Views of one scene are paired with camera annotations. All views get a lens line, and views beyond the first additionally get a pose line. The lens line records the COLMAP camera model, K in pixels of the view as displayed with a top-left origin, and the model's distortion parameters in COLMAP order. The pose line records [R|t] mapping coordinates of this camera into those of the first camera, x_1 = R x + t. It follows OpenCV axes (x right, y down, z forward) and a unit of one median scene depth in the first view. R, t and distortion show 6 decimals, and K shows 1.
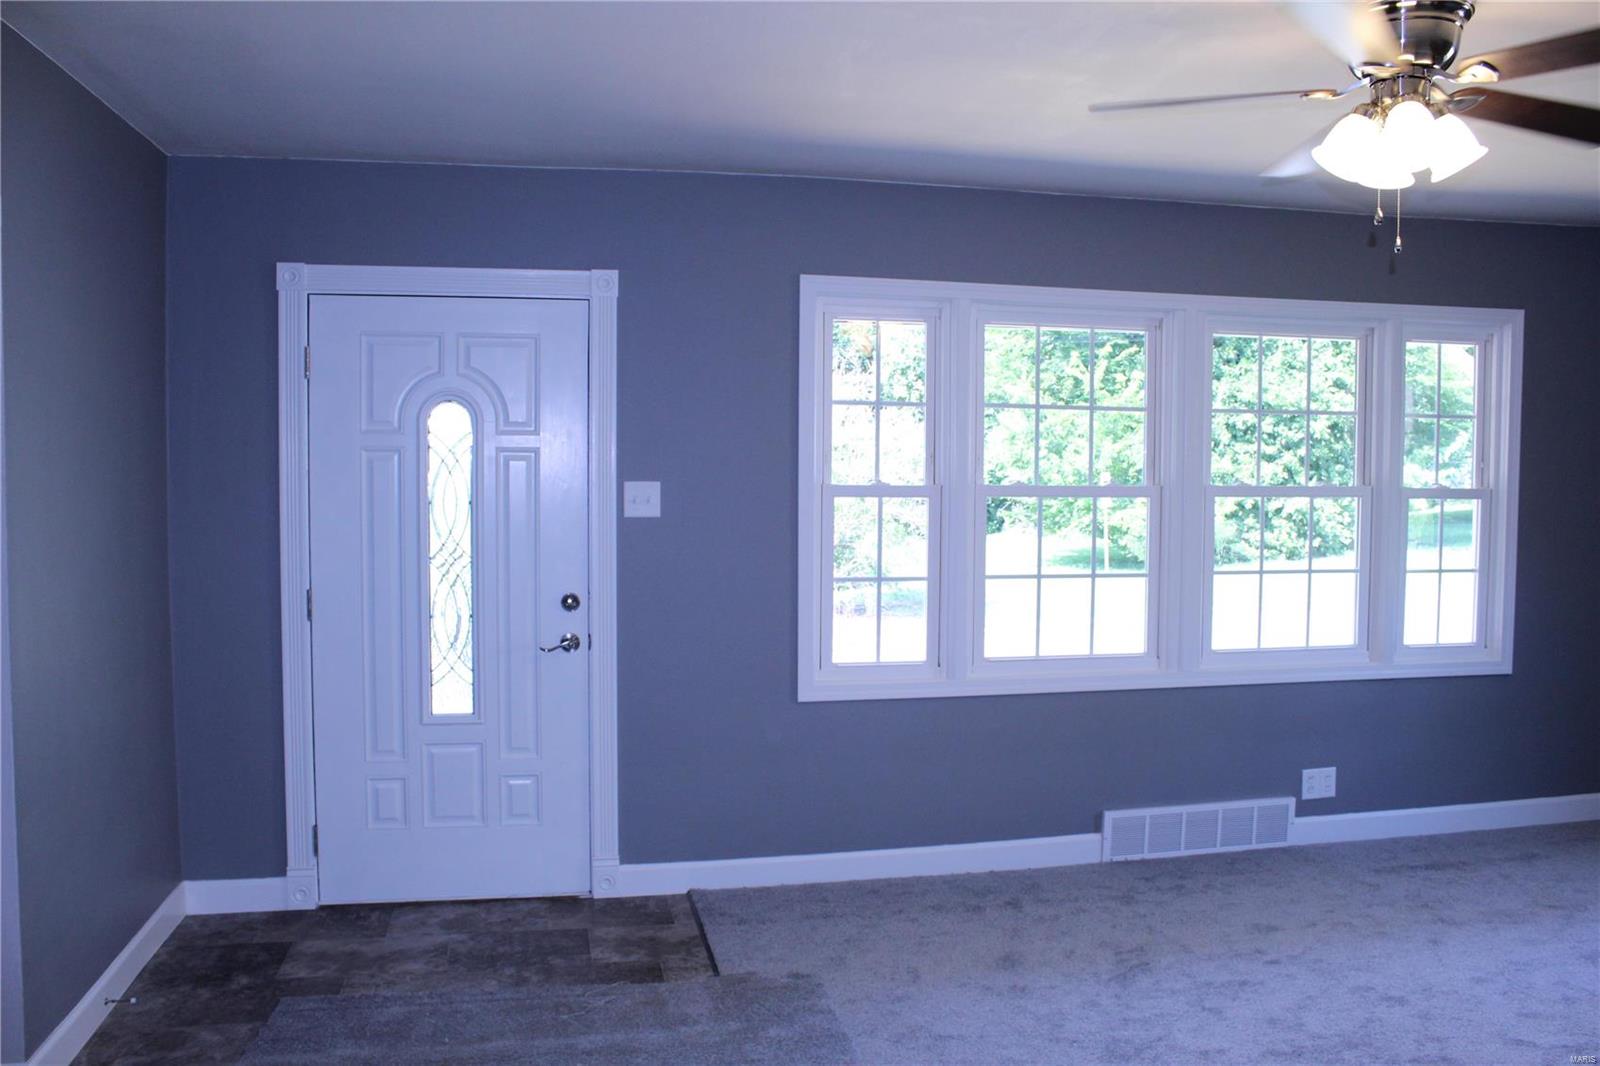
lens RADIAL K [[1331.2, 0, 803.8], [0, 1331.2, 533.8], [0, 0, 1]] dist [-0.173597, 0.131700]
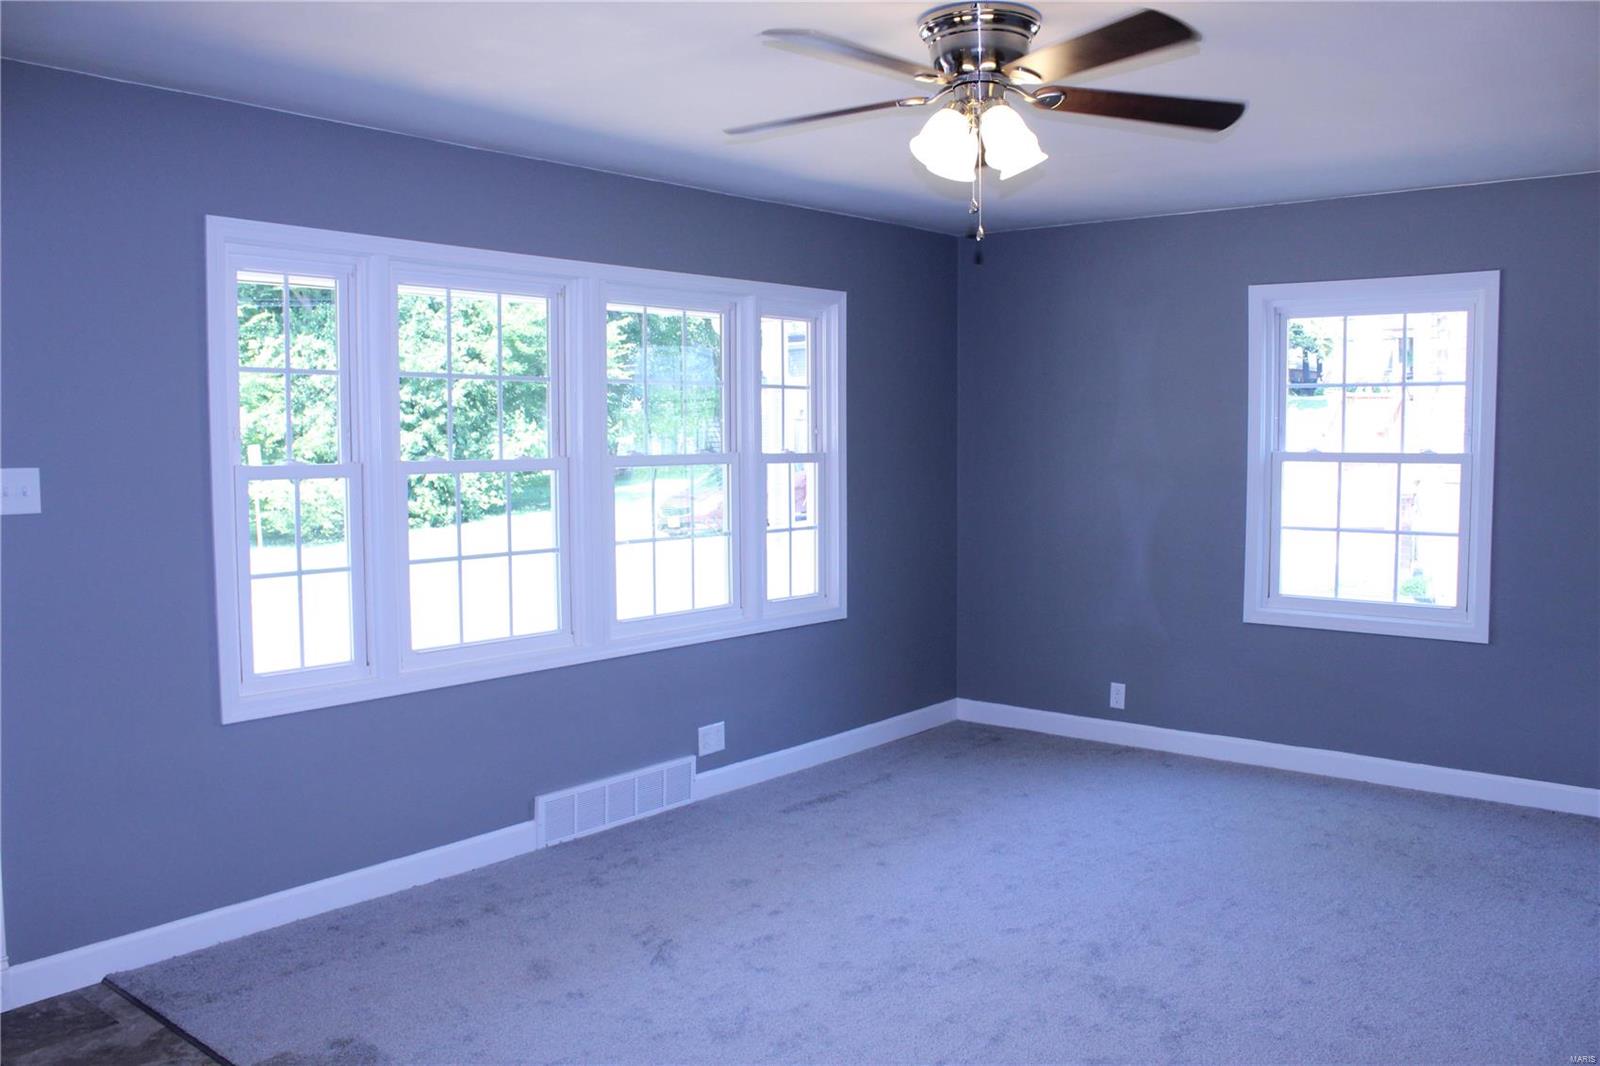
lens RADIAL K [[1331.2, 0, 803.8], [0, 1331.2, 533.8], [0, 0, 1]] dist [-0.173597, 0.131700]
pose [[0.775434, -0.054693, 0.629055, -0.205565], [0.039609, 0.998493, 0.037987, -0.009819], [-0.630185, -0.004540, 0.776432, 0.121357]]
